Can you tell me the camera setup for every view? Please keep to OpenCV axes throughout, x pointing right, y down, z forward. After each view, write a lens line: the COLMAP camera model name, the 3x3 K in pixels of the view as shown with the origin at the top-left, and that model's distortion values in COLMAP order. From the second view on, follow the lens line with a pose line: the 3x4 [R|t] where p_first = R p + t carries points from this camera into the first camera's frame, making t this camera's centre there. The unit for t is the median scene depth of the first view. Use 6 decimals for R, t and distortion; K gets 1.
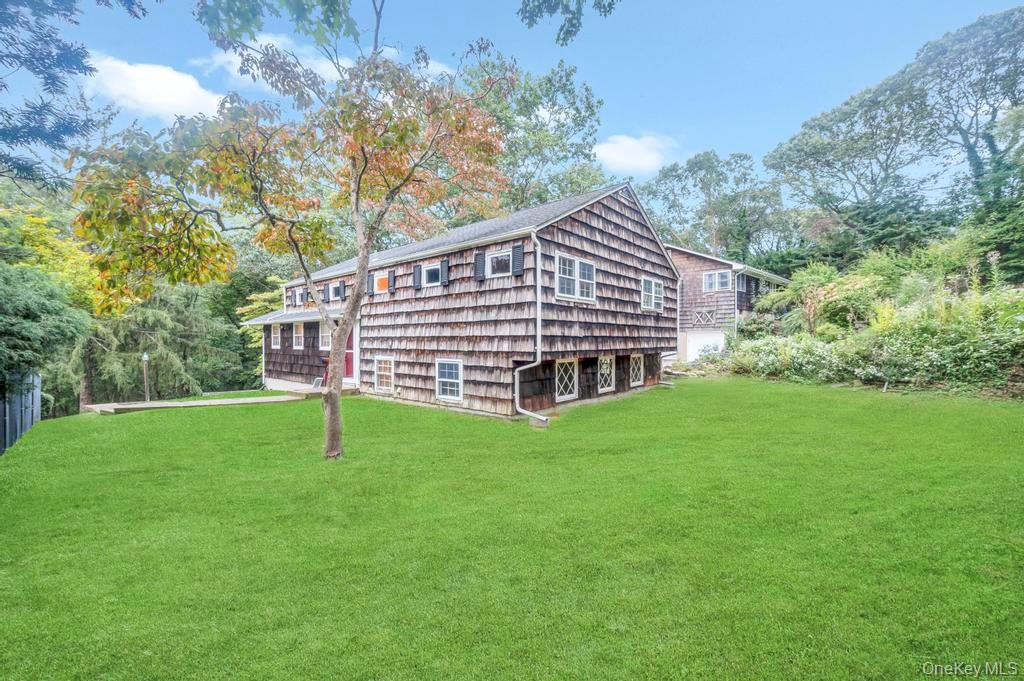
lens RADIAL K [[409.4, 0, 512.0], [0, 409.4, 340.5], [0, 0, 1]] dist [-0.000168, -0.000040]
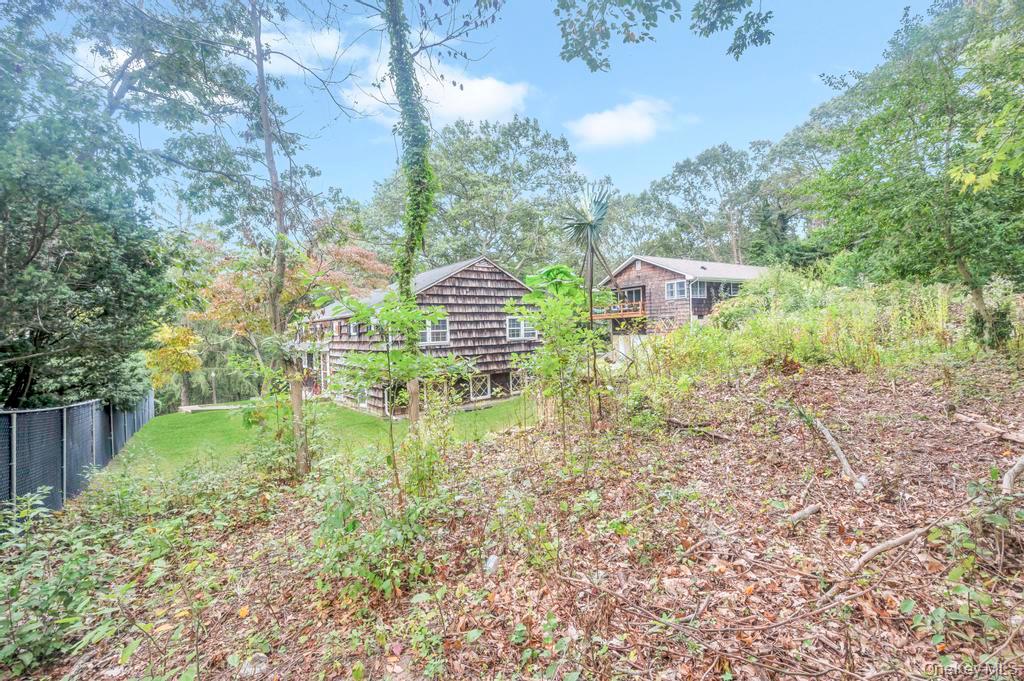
lens RADIAL K [[425.6, 0, 512.0], [0, 425.6, 340.5], [0, 0, 1]] dist [0.001600, 0.000109]
pose [[0.984997, -0.027775, -0.170322, 0.637594], [0.031843, 0.999268, 0.021201, -0.116672], [0.169608, -0.026306, 0.985160, -0.489841]]
